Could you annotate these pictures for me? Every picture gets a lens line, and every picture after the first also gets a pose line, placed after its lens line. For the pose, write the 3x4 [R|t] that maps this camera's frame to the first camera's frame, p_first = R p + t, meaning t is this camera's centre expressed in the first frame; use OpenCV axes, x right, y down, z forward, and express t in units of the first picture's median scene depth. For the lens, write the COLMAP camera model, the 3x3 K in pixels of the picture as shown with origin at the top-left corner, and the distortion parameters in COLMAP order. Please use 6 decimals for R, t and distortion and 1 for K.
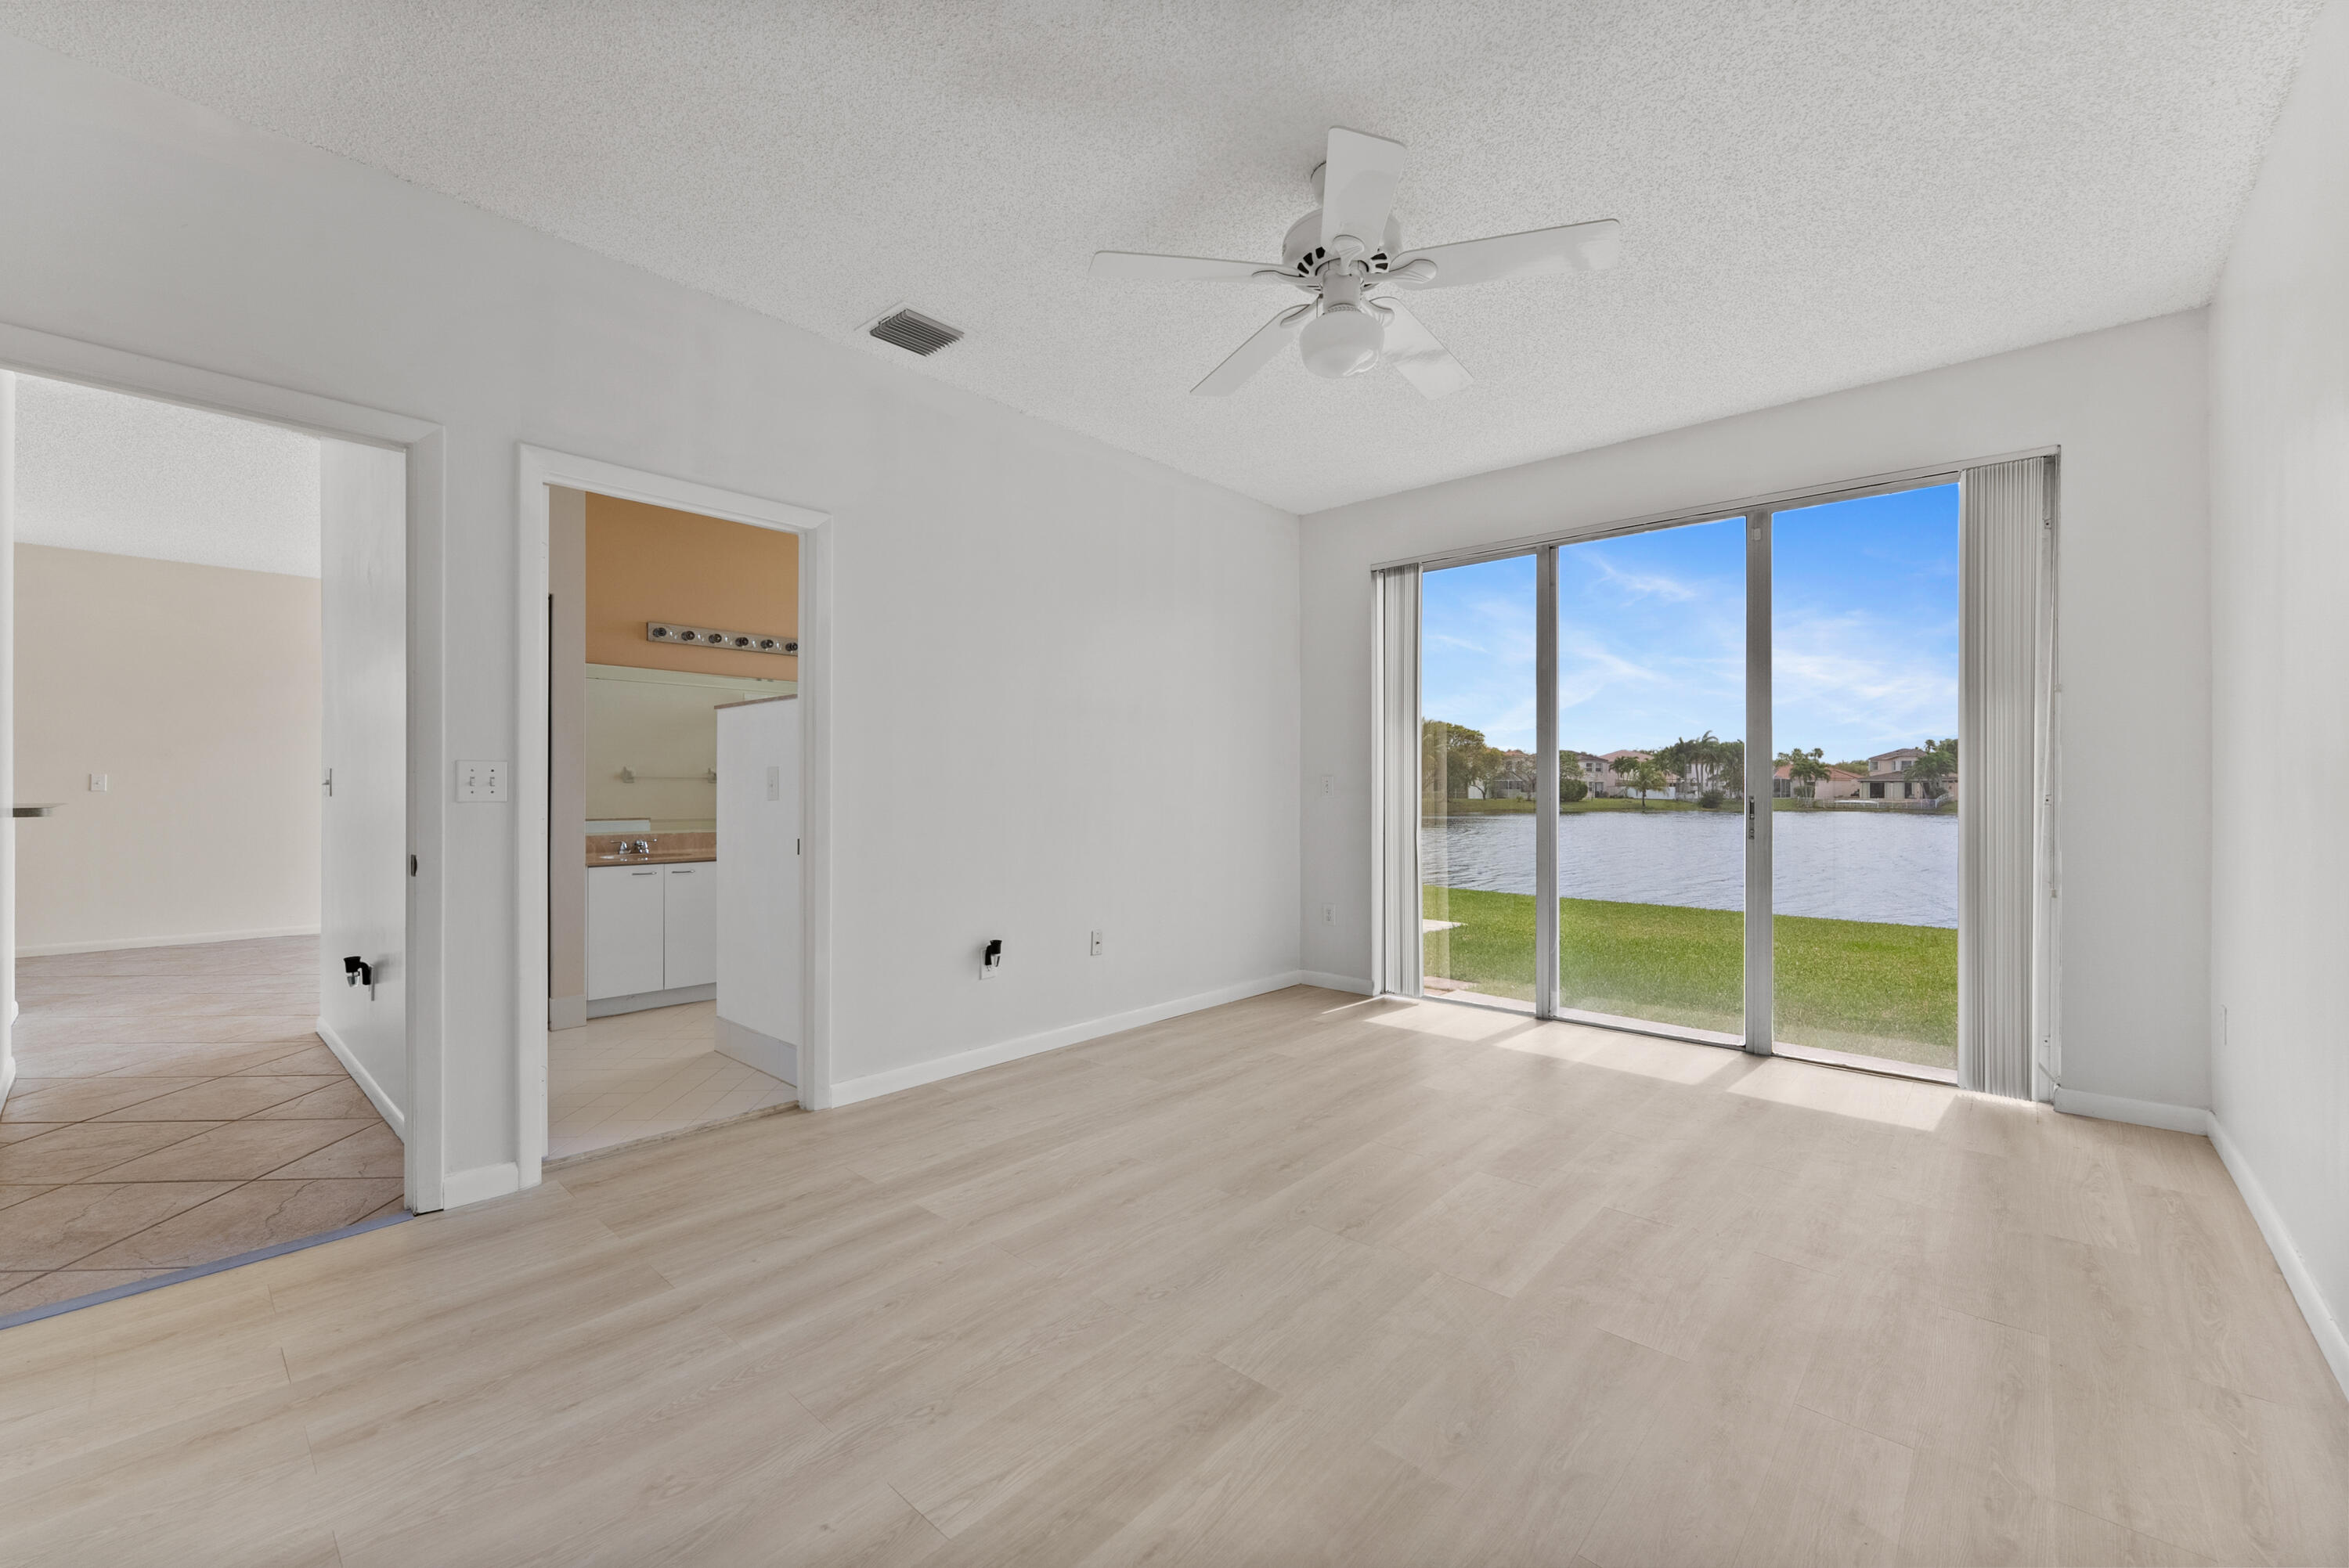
lens RADIAL K [[940.8, 0, 1188.9], [0, 940.8, 786.9], [0, 0, 1]] dist [-0.004365, -0.000036]
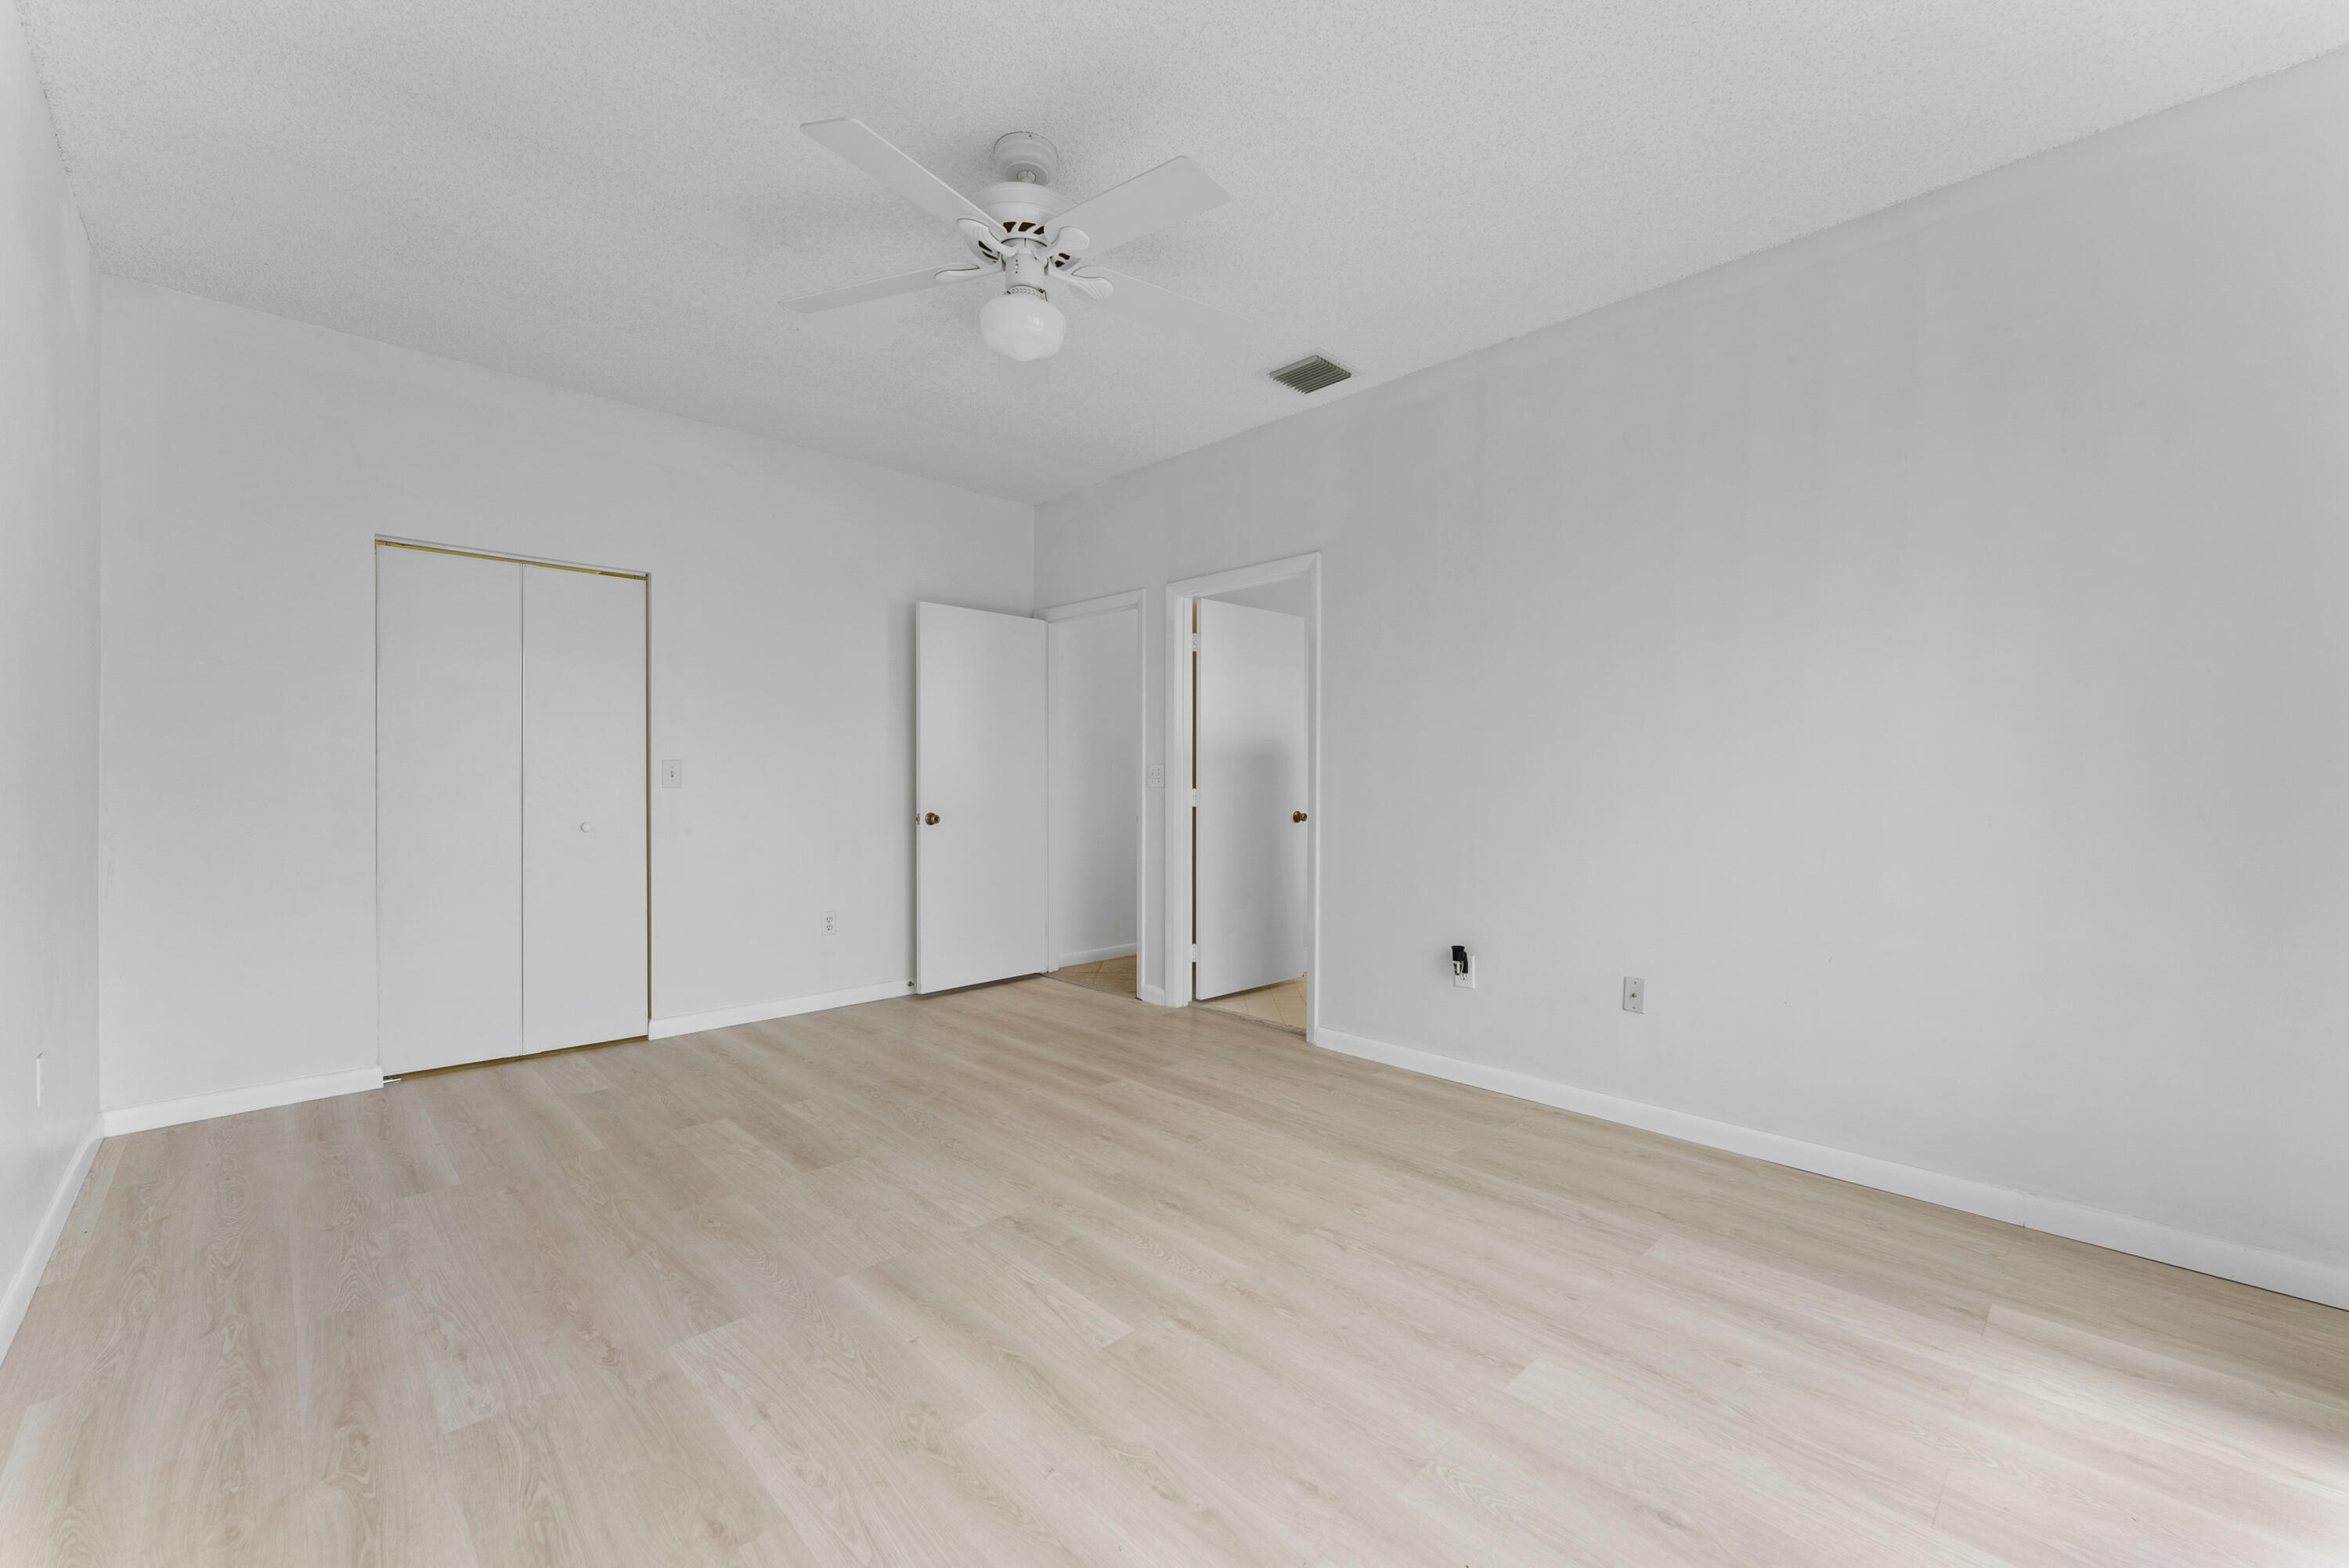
lens RADIAL K [[940.8, 0, 1165.4], [0, 940.8, 786.9], [0, 0, 1]] dist [-0.004365, -0.000036]
pose [[-0.079347, 0.007007, -0.996822, 1.008898], [-0.001237, 0.999974, 0.007128, 0.002270], [0.996846, 0.001799, -0.079336, 1.091957]]
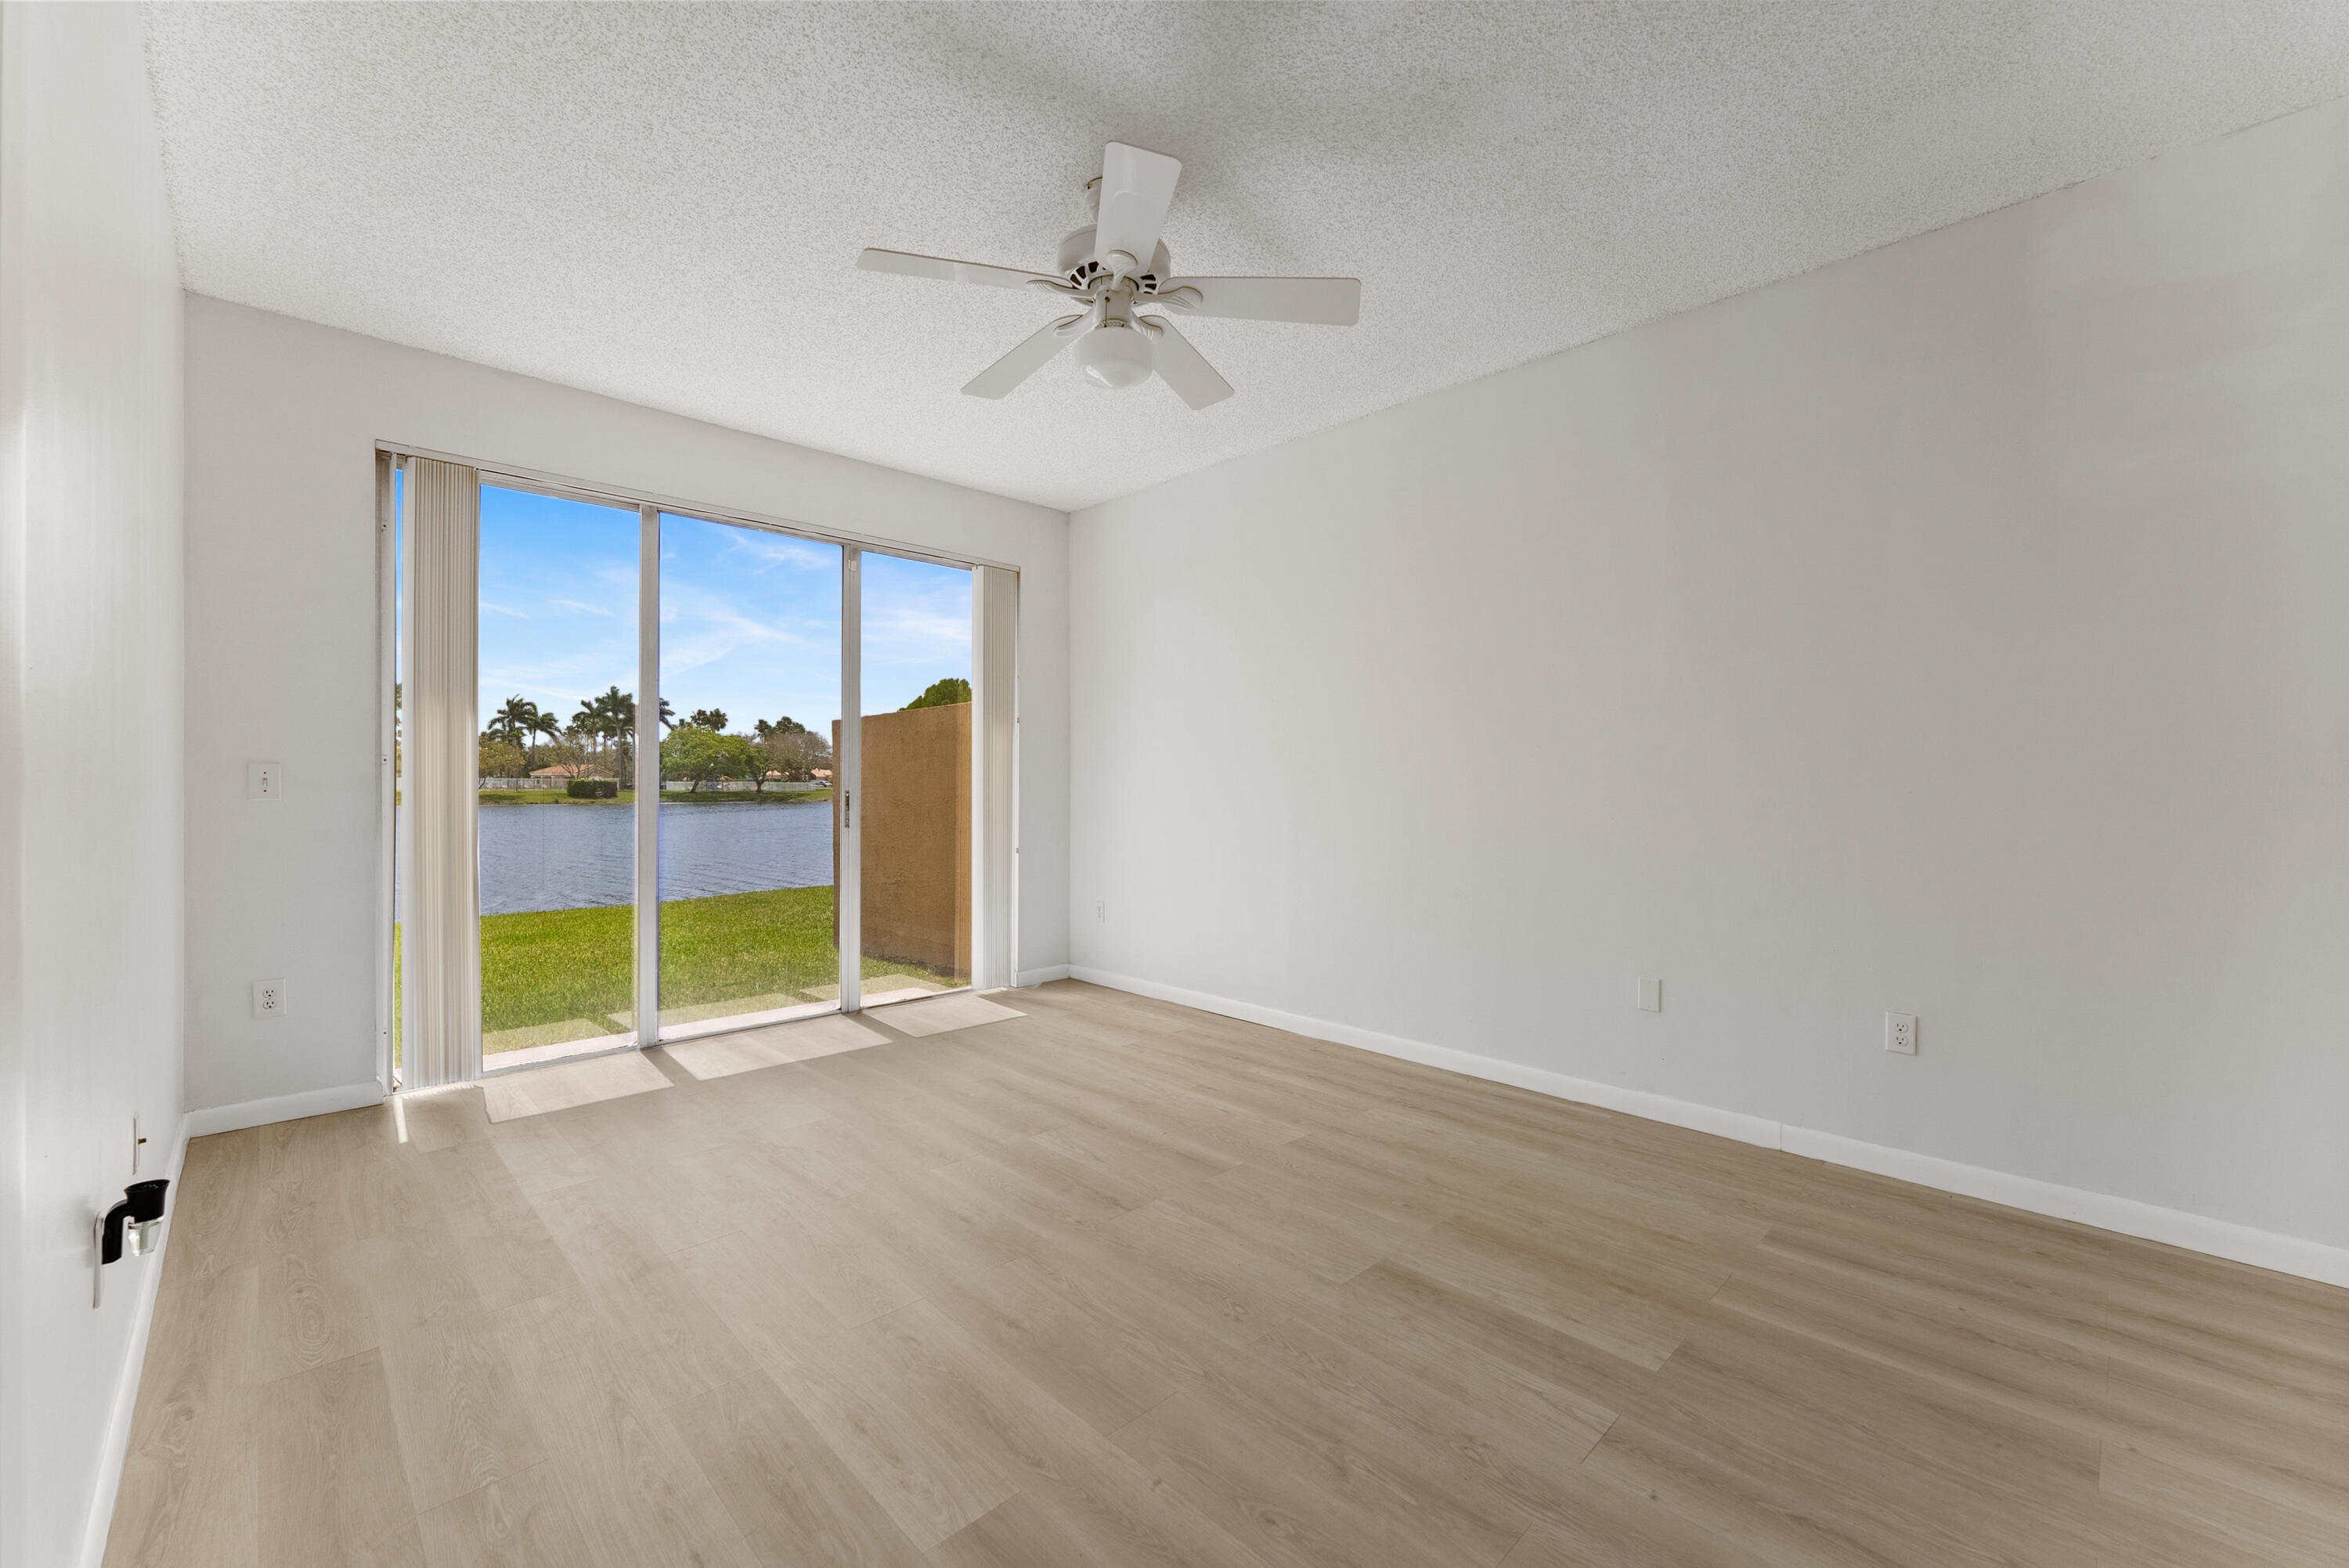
lens RADIAL K [[940.8, 0, 1168.5], [0, 940.8, 779.8], [0, 0, 1]] dist [-0.004365, -0.000036]
pose [[0.074372, 0.001087, 0.997230, -0.773085], [-0.003561, 0.999993, -0.000824, -0.005445], [-0.997224, -0.003490, 0.074376, 0.768244]]
